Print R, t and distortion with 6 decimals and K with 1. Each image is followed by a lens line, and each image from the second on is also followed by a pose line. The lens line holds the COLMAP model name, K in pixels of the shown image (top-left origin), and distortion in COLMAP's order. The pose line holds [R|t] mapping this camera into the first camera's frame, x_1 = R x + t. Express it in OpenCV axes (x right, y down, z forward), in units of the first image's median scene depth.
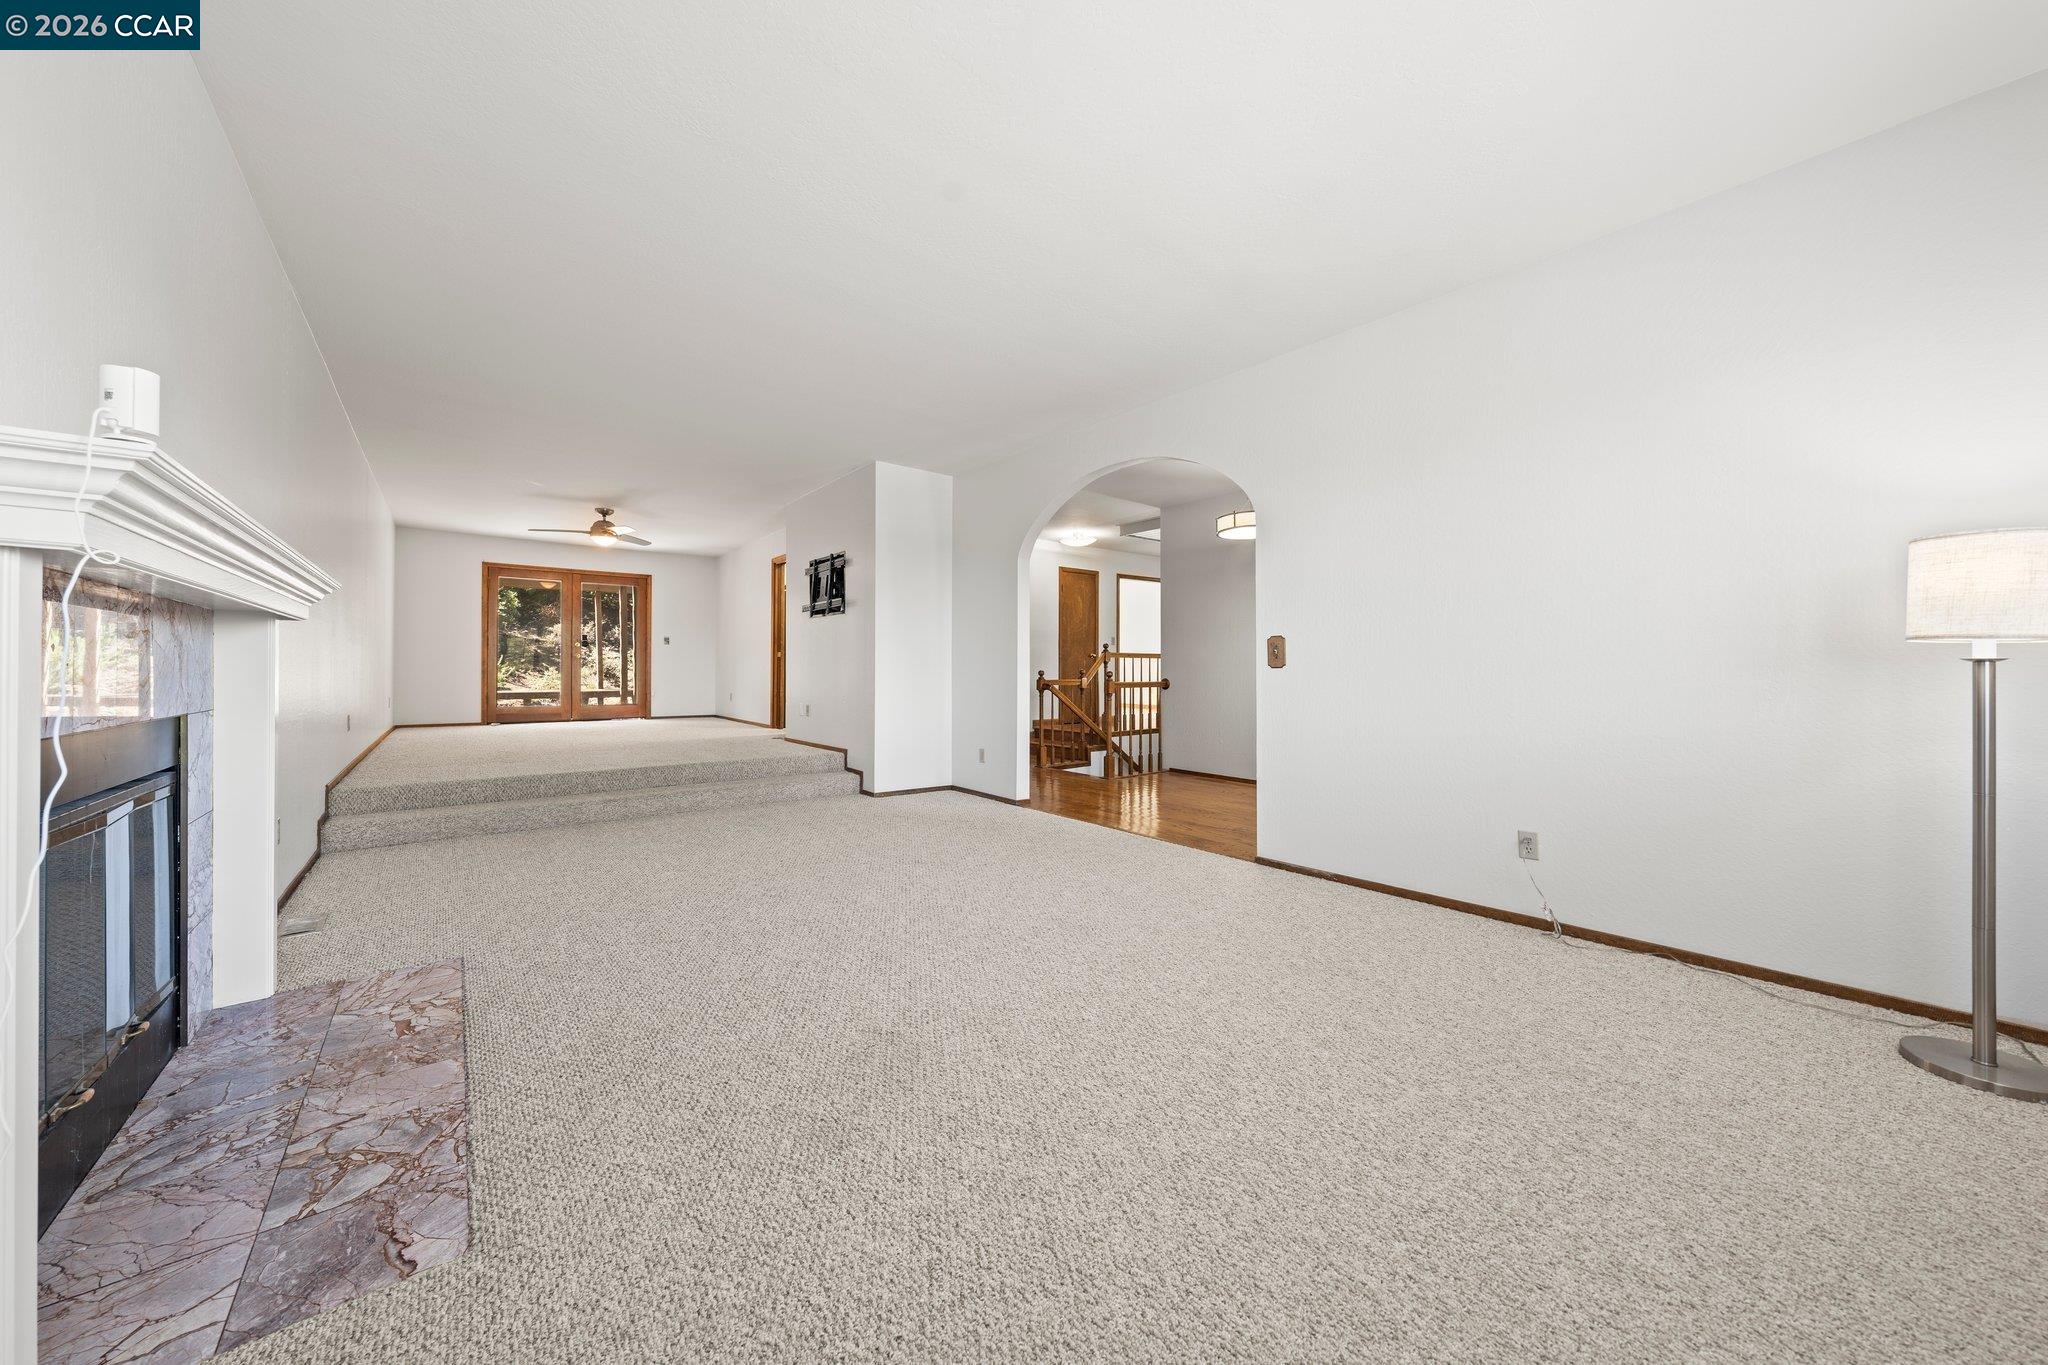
lens RADIAL K [[706.8, 0, 1019.2], [0, 706.8, 675.3], [0, 0, 1]] dist [0.000665, 0.000314]
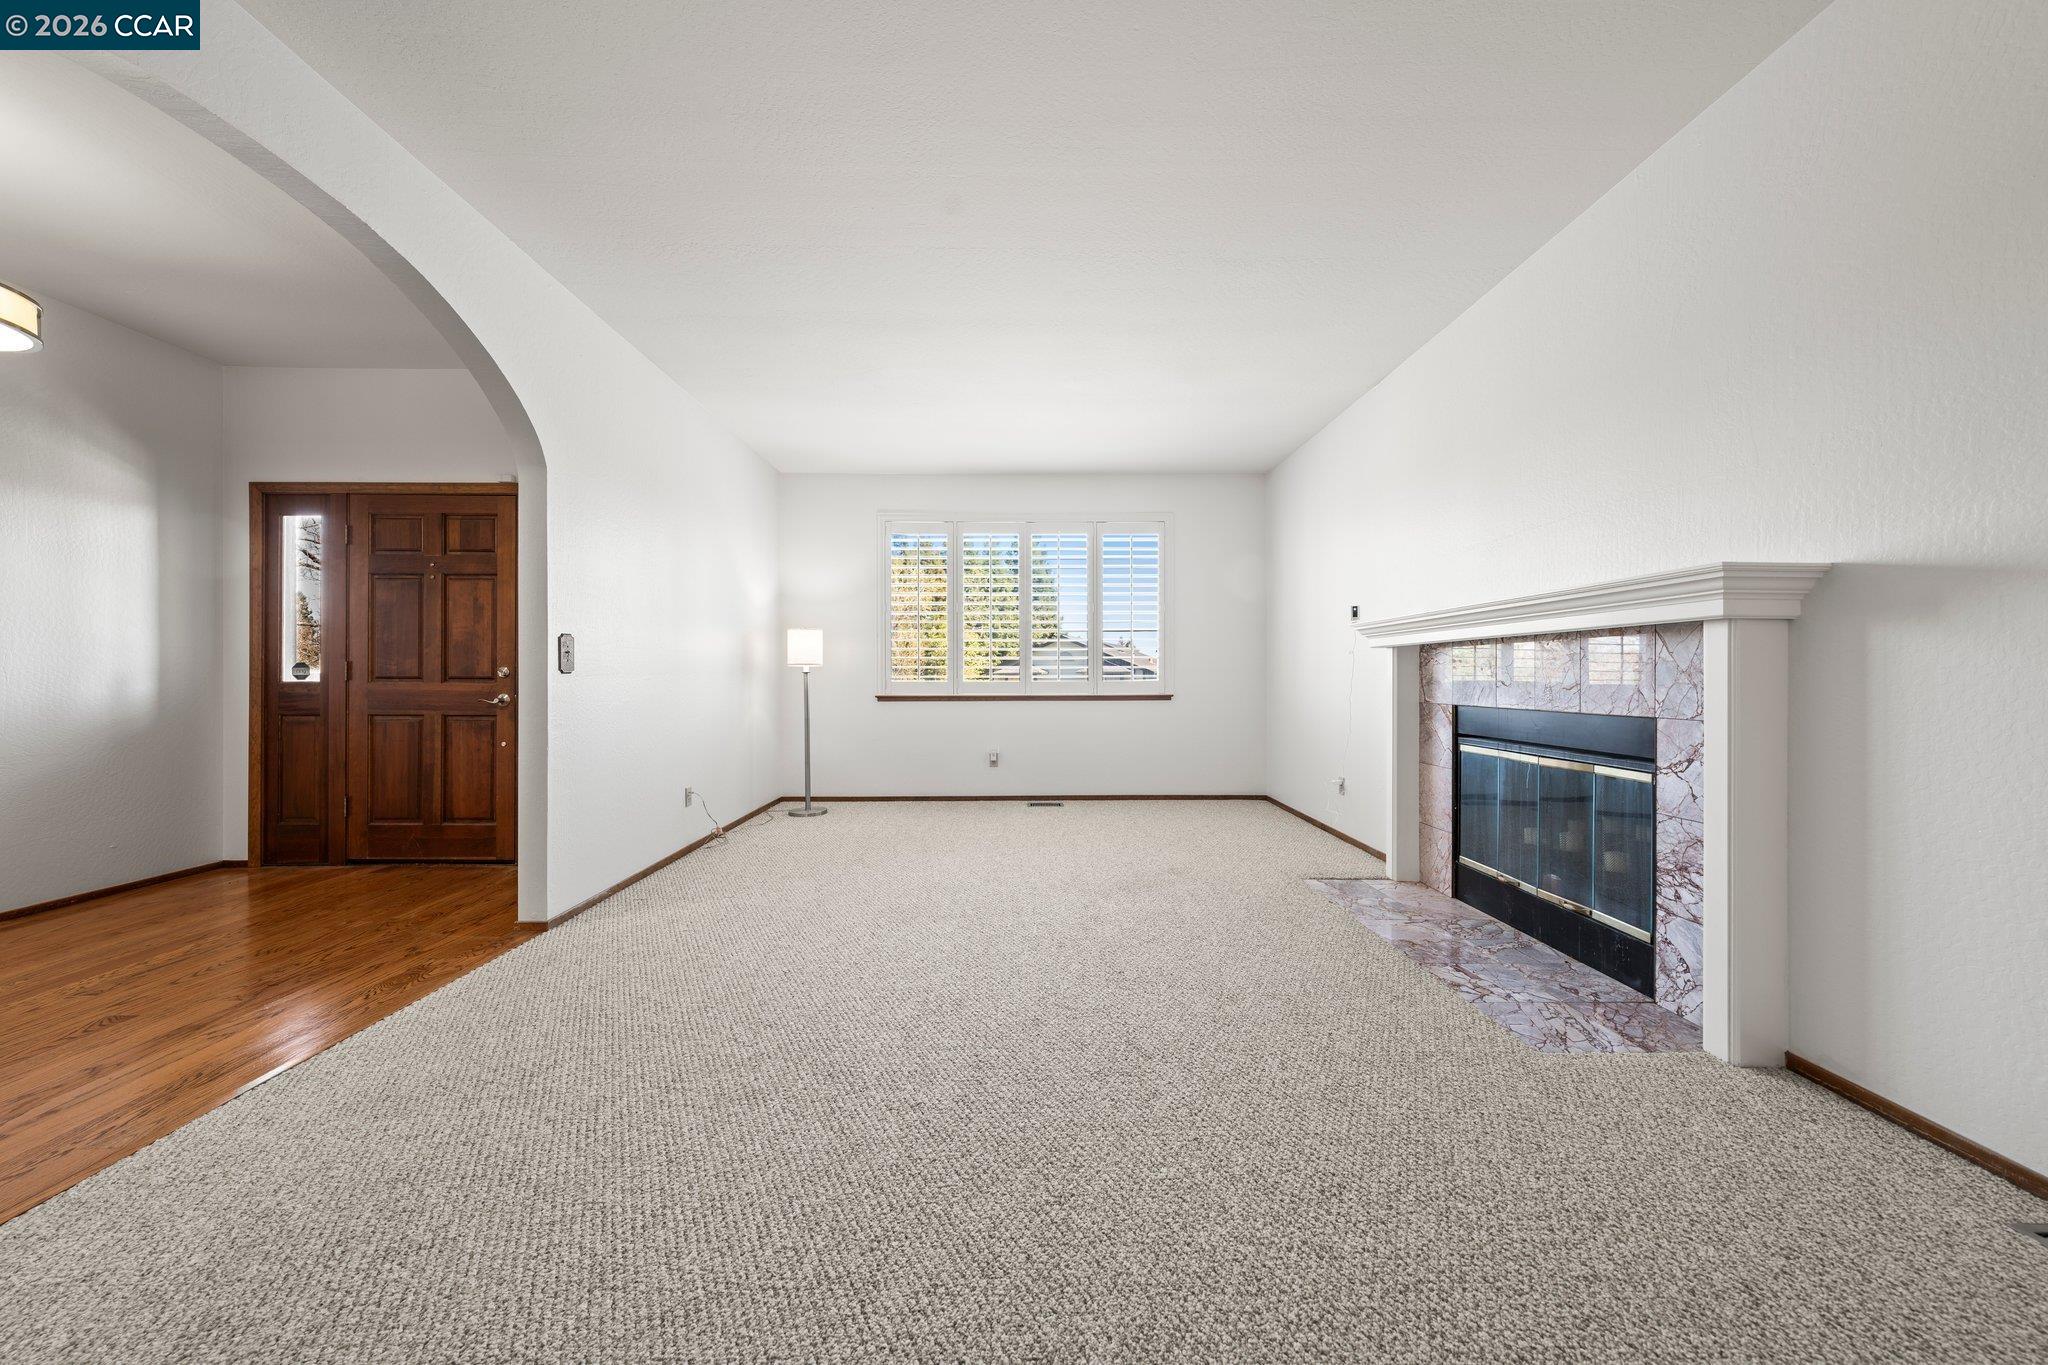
lens RADIAL K [[706.8, 0, 1022.1], [0, 706.8, 677.3], [0, 0, 1]] dist [0.000665, 0.000314]
pose [[-0.782736, -0.004505, 0.622338, -1.025947], [-0.001235, 0.999983, 0.005684, -0.018104], [-0.622353, 0.003680, -0.782728, 2.427463]]
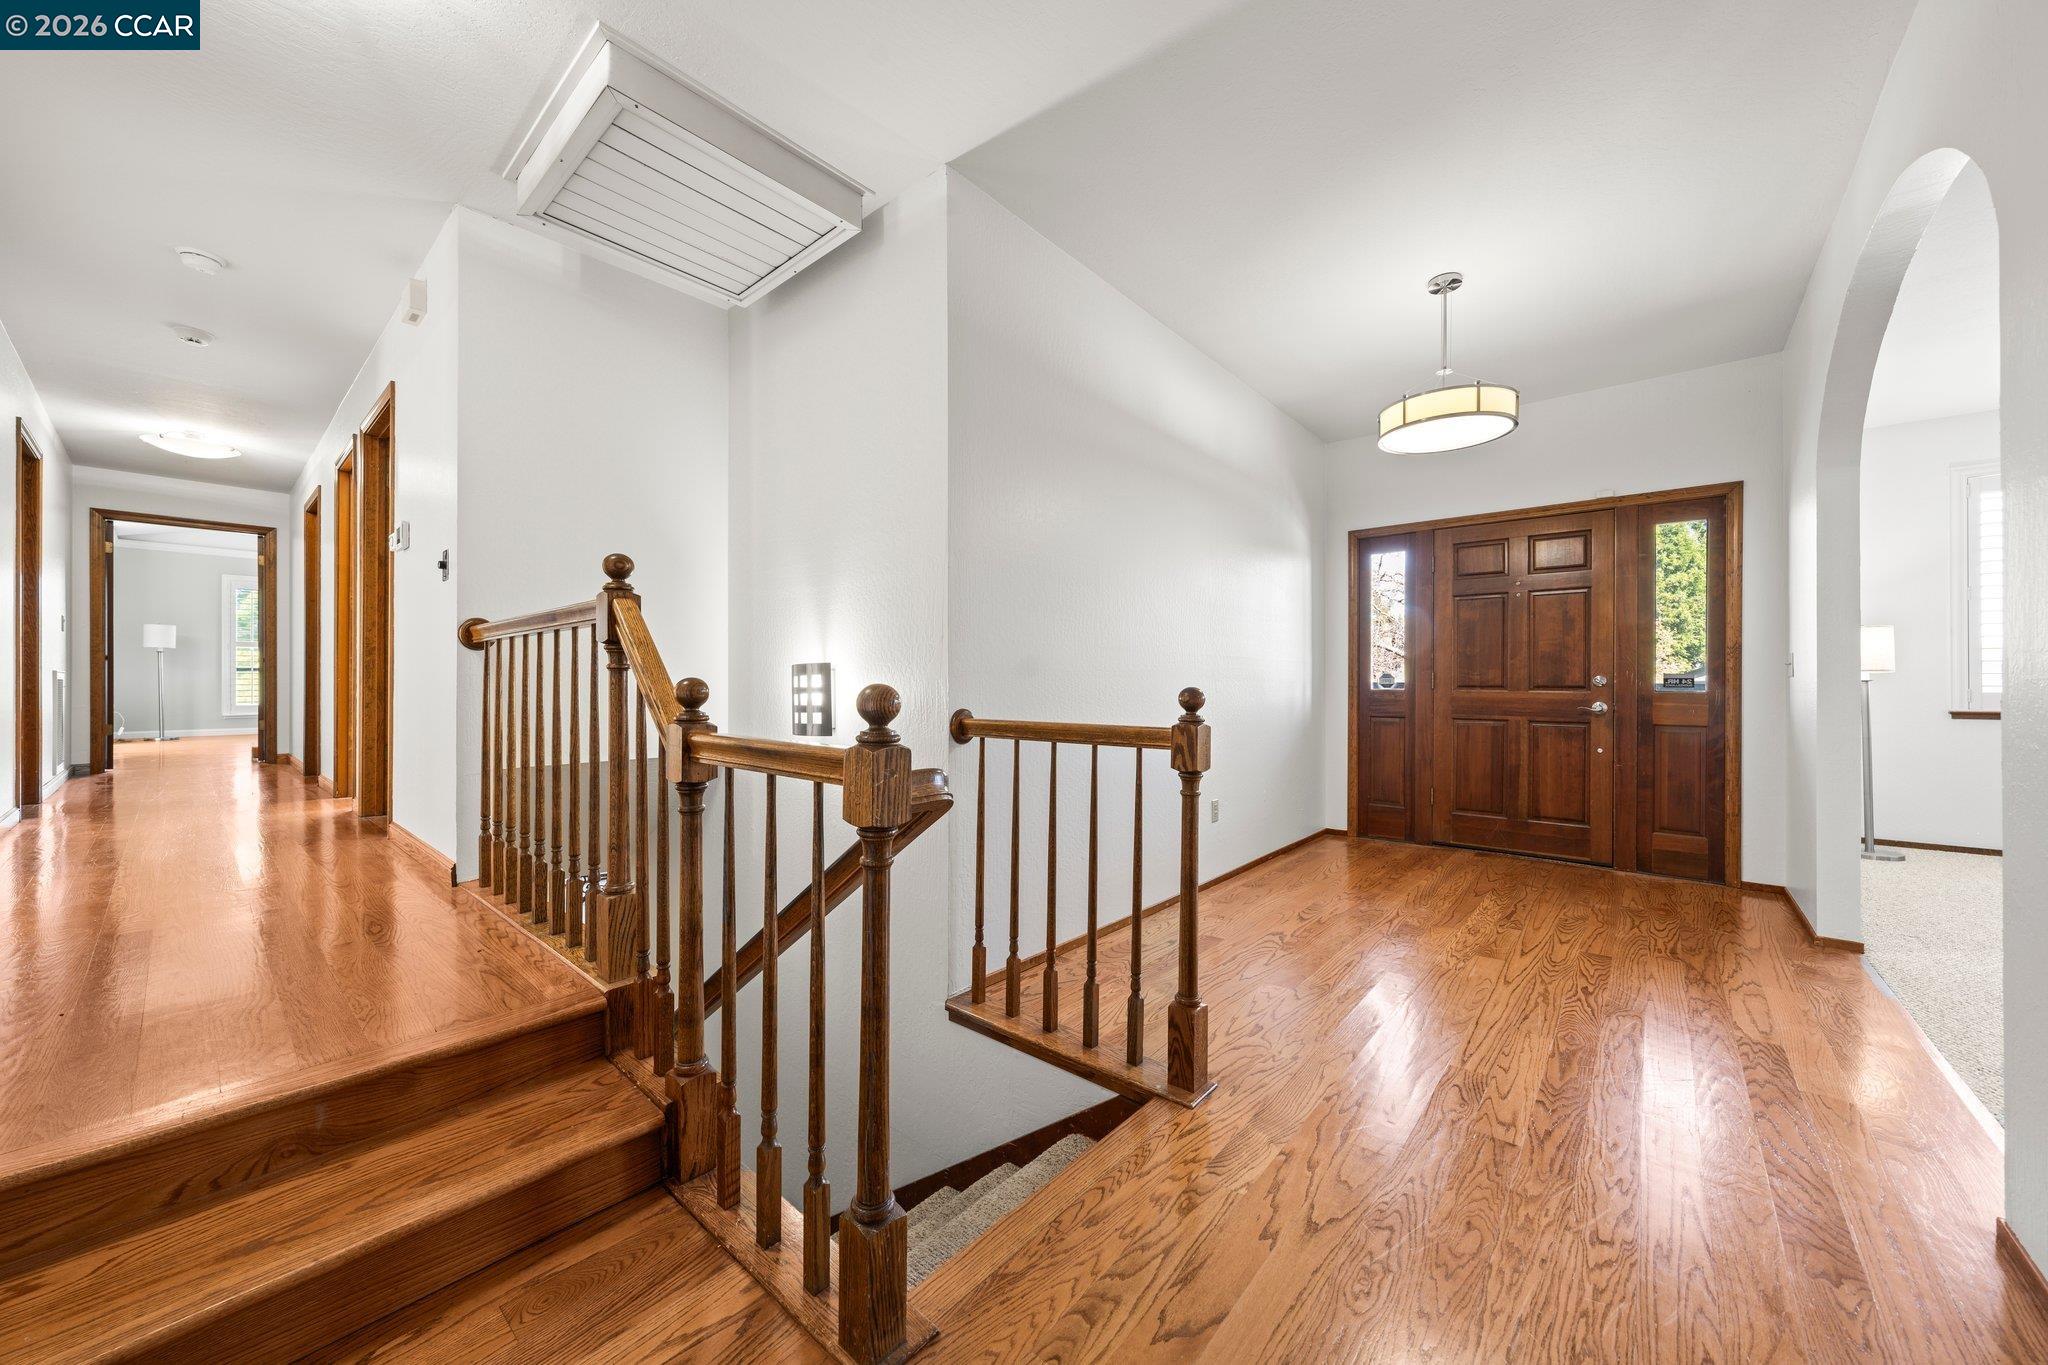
lens RADIAL K [[737.5, 0, 1019.8], [0, 737.5, 682.2], [0, 0, 1]] dist [0.000693, 0.000051]
pose [[-0.175730, -0.000240, 0.984438, -0.639393], [0.001011, 0.999999, 0.000424, -0.017886], [-0.984438, 0.001069, -0.175729, 3.378479]]
